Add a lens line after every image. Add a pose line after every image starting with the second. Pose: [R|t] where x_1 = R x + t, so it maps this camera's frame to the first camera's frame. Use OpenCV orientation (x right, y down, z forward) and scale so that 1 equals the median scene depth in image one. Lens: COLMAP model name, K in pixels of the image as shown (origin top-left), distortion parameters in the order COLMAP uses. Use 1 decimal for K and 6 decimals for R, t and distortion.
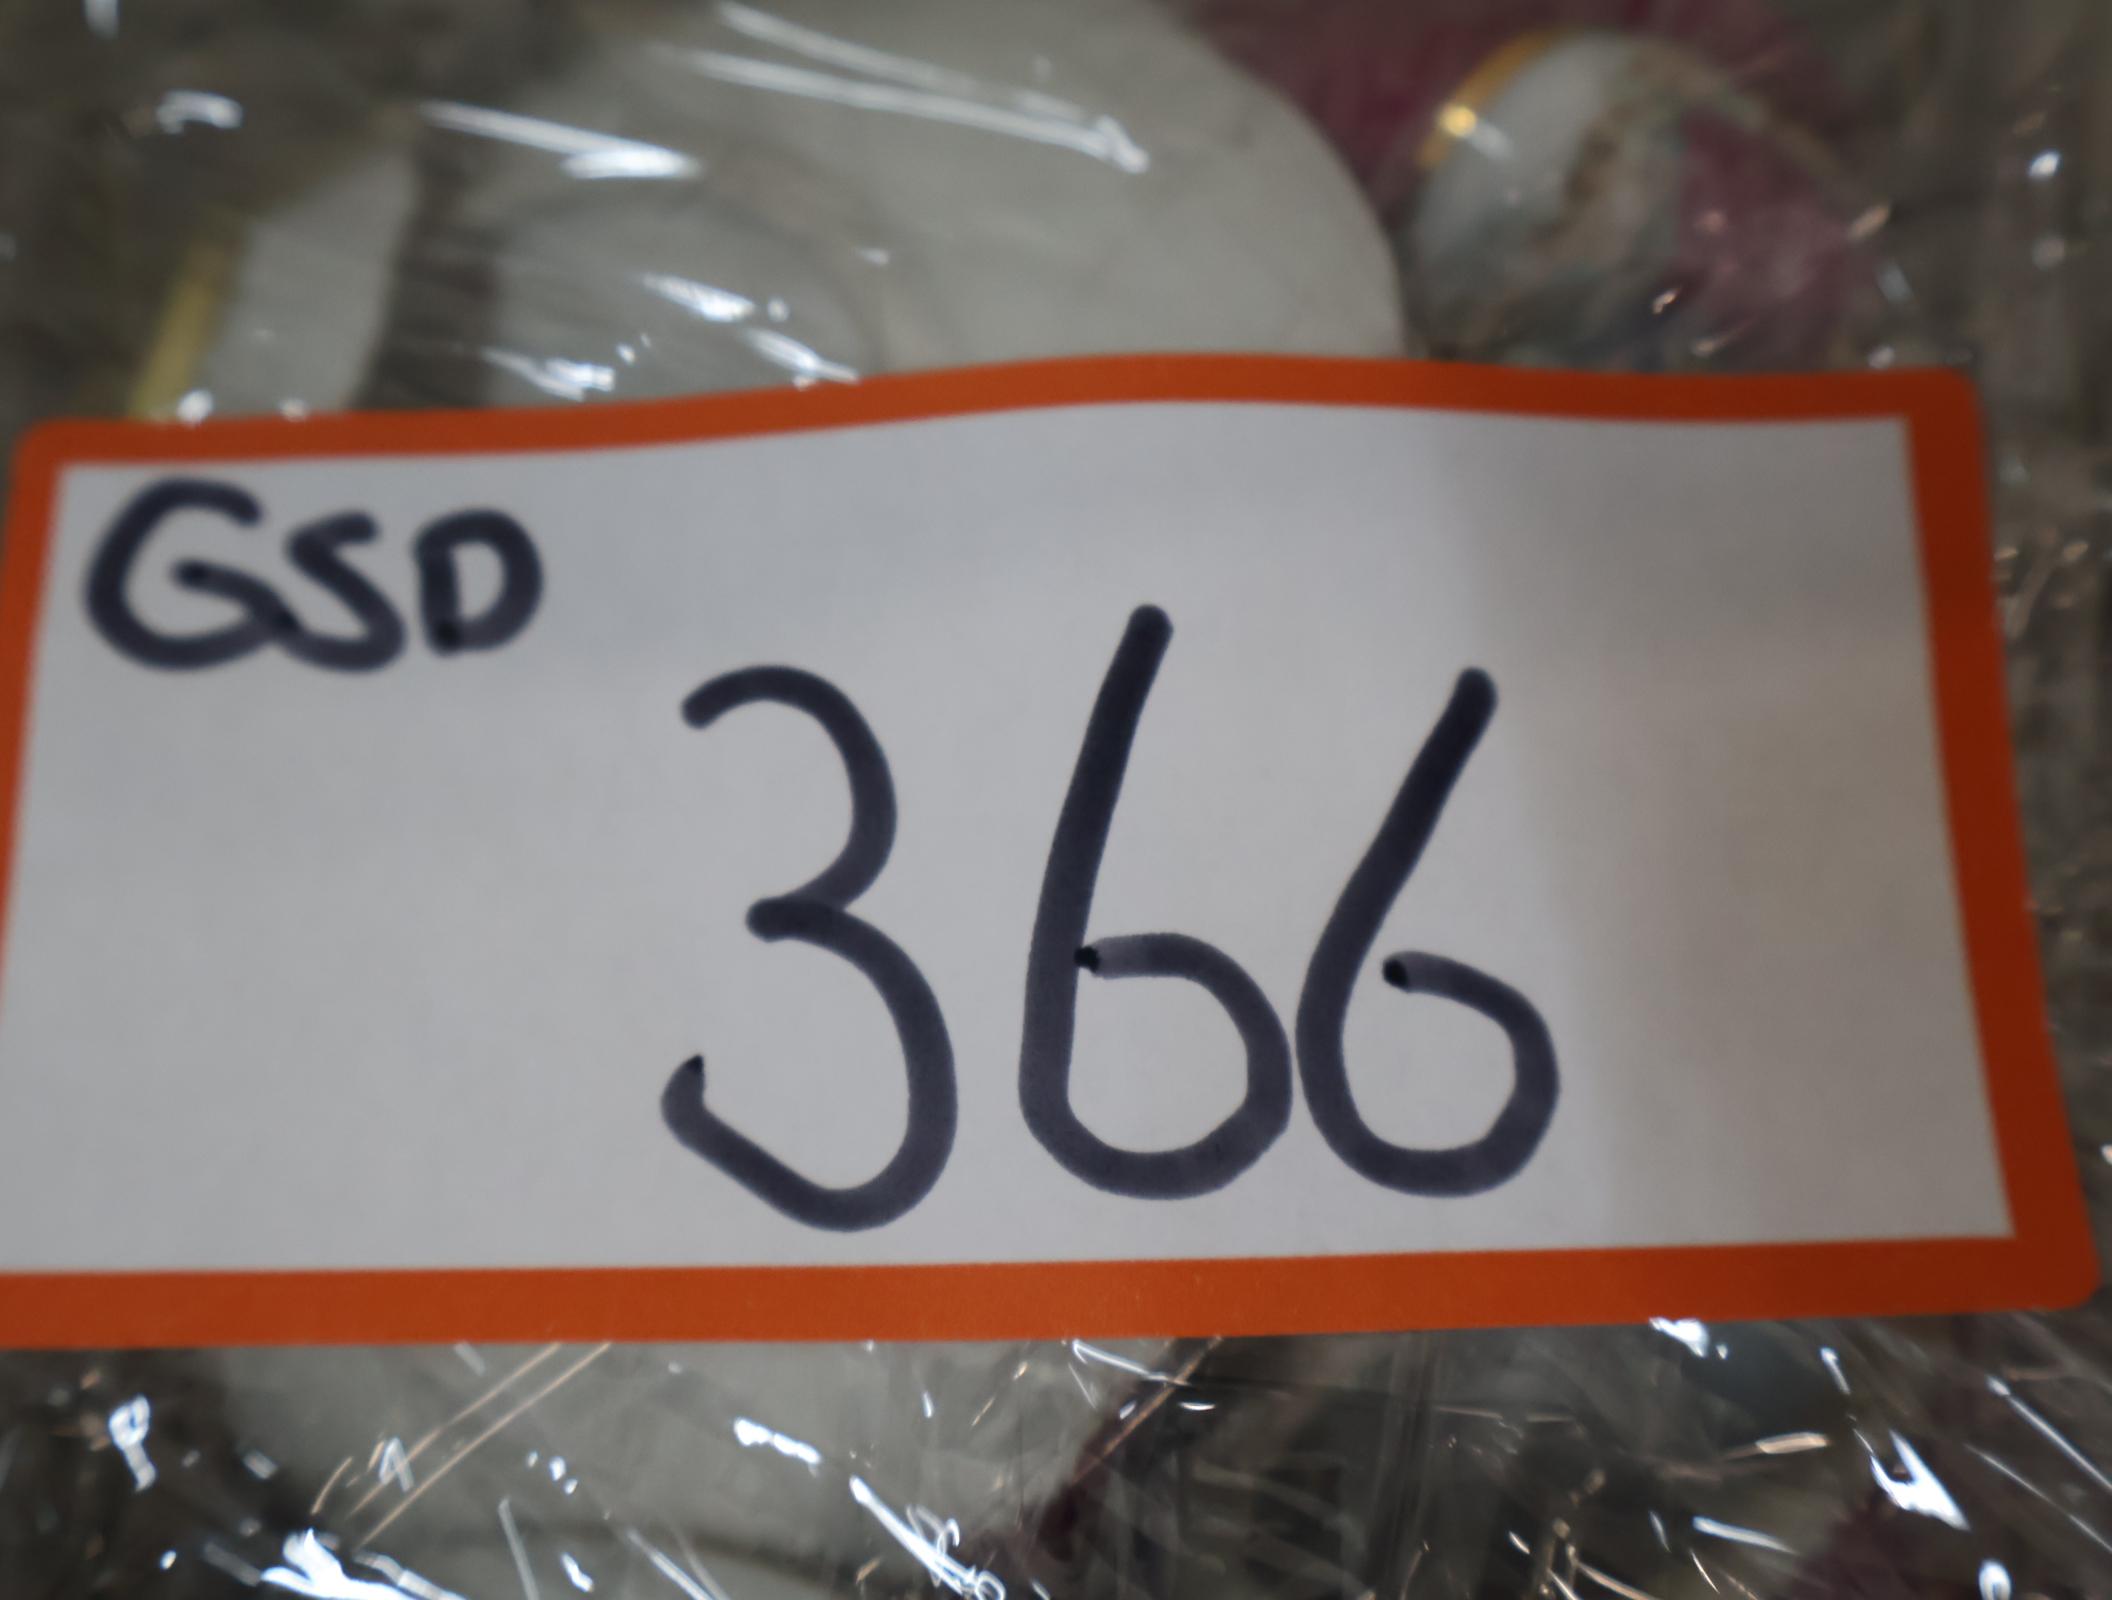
lens RADIAL K [[2637.1, 0, 1058.9], [0, 2637.1, 812.8], [0, 0, 1]] dist [0.015006, -0.023033]
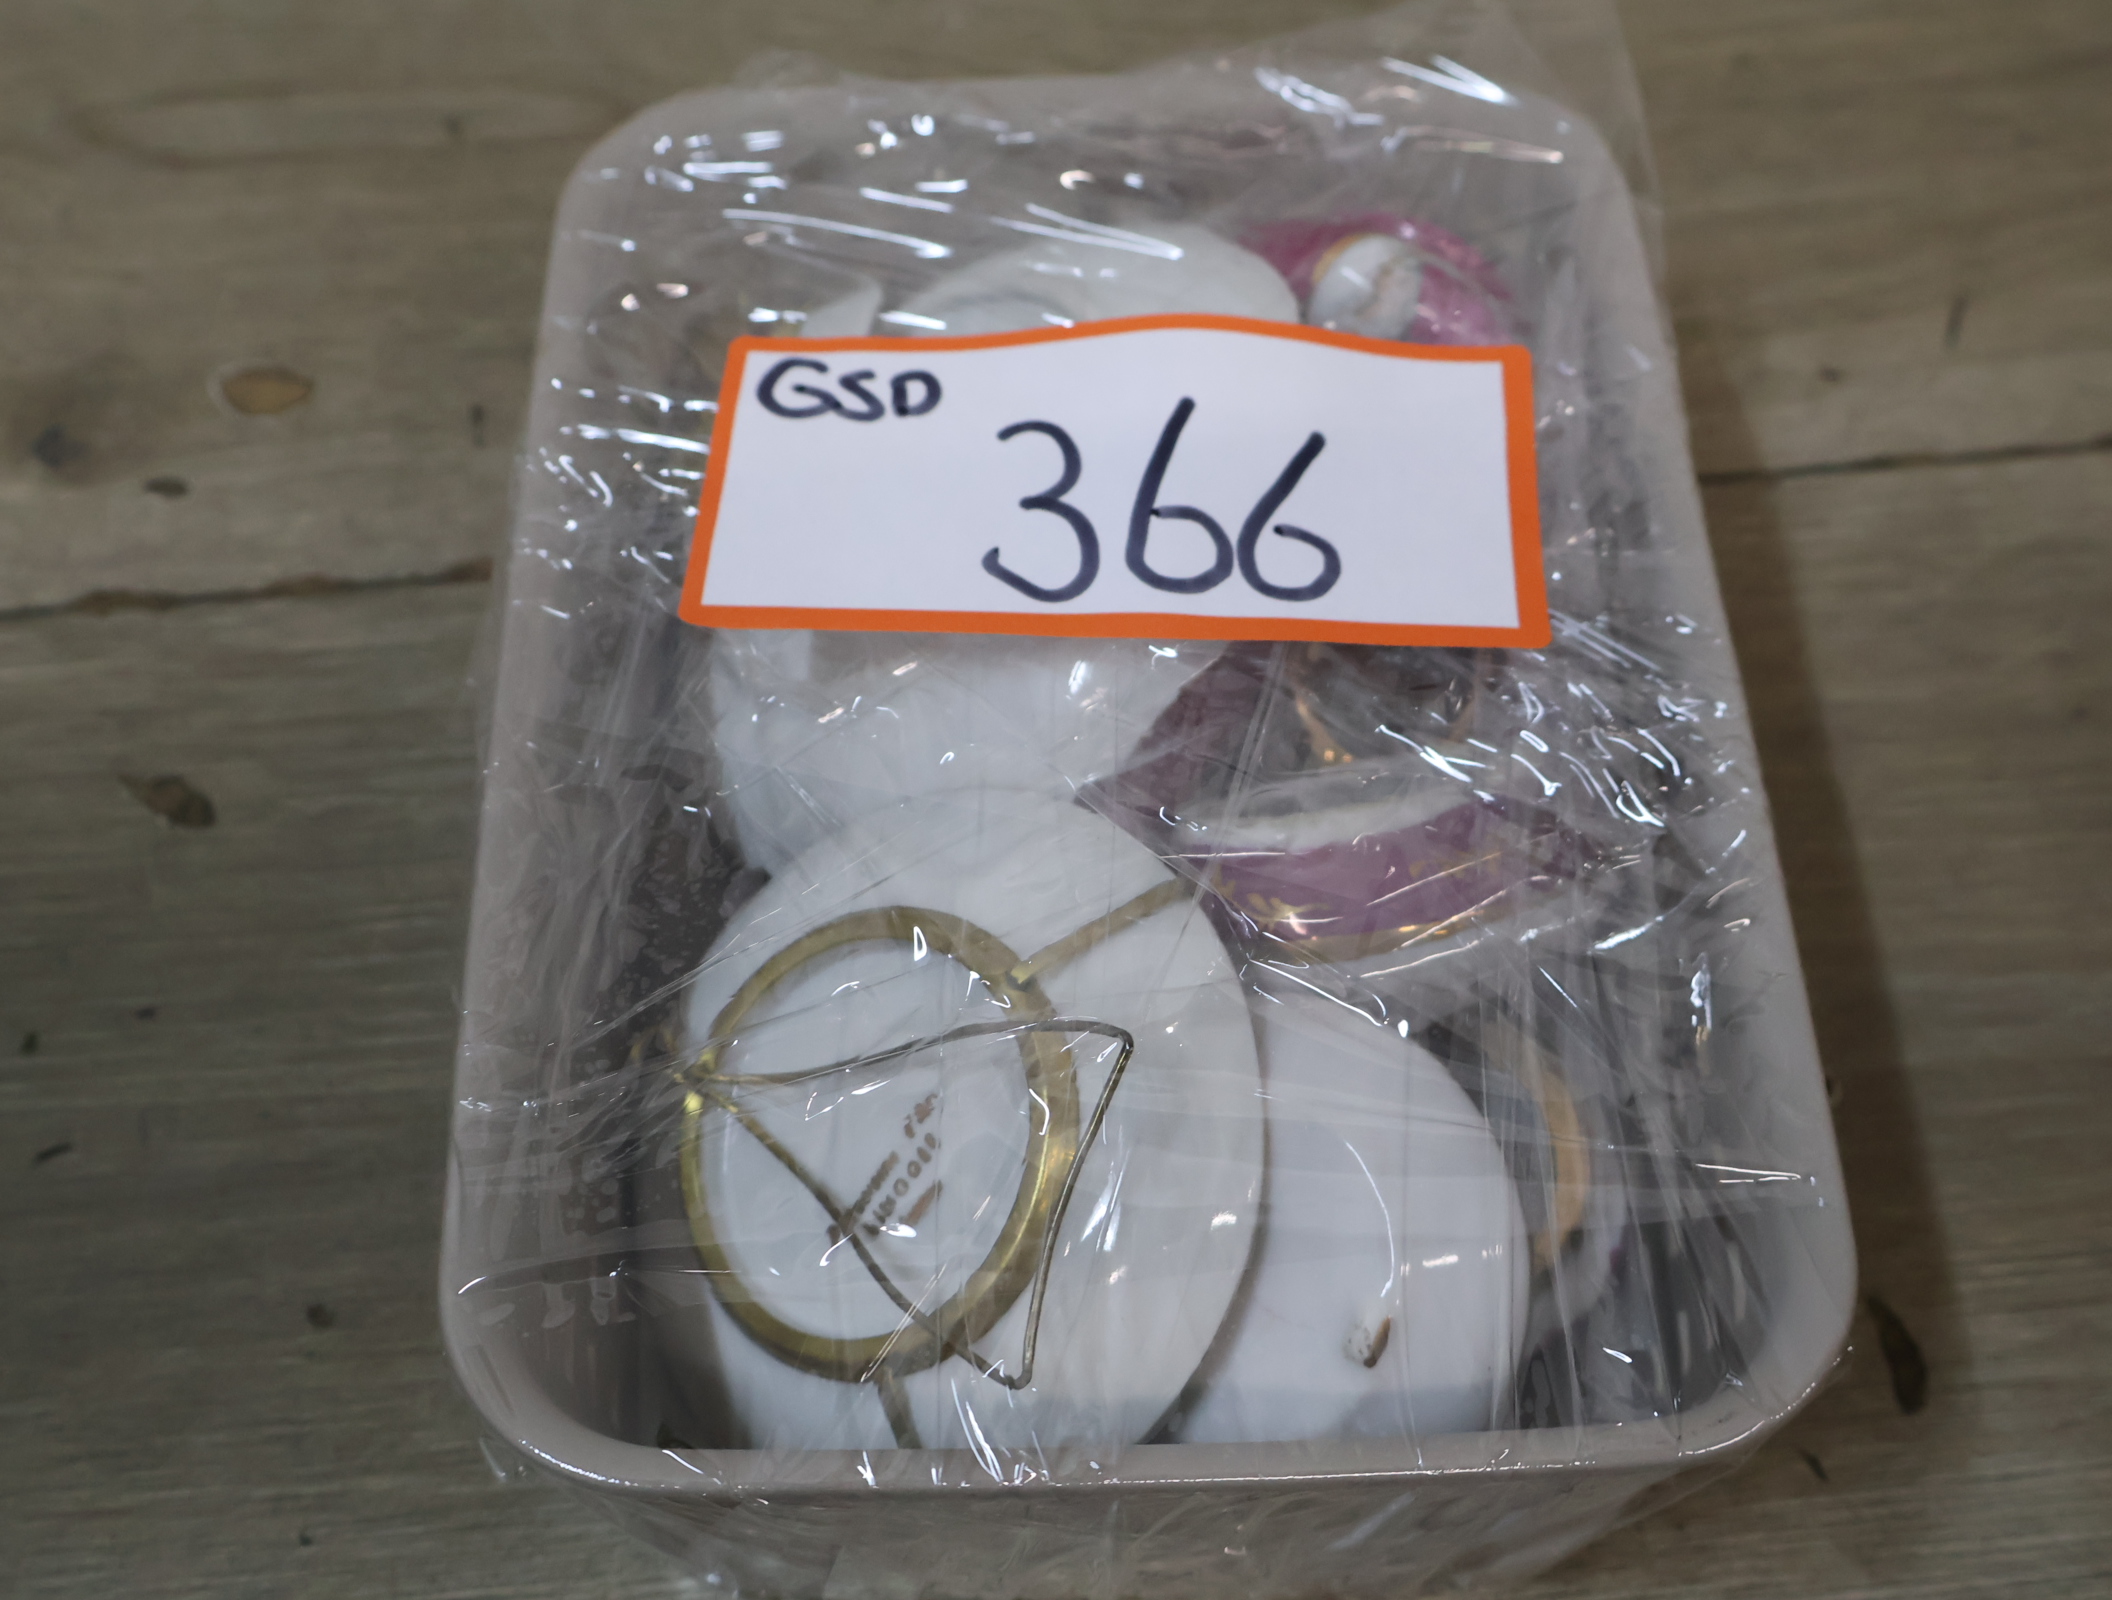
lens RADIAL K [[2652.8, 0, 1056.0], [0, 2652.8, 800.0], [0, 0, 1]] dist [0.018788, -0.030367]
pose [[0.997653, 0.049151, -0.047674, 0.049784], [-0.061063, 0.953660, -0.294626, 1.045790], [0.030983, 0.296846, 0.954423, -1.310802]]
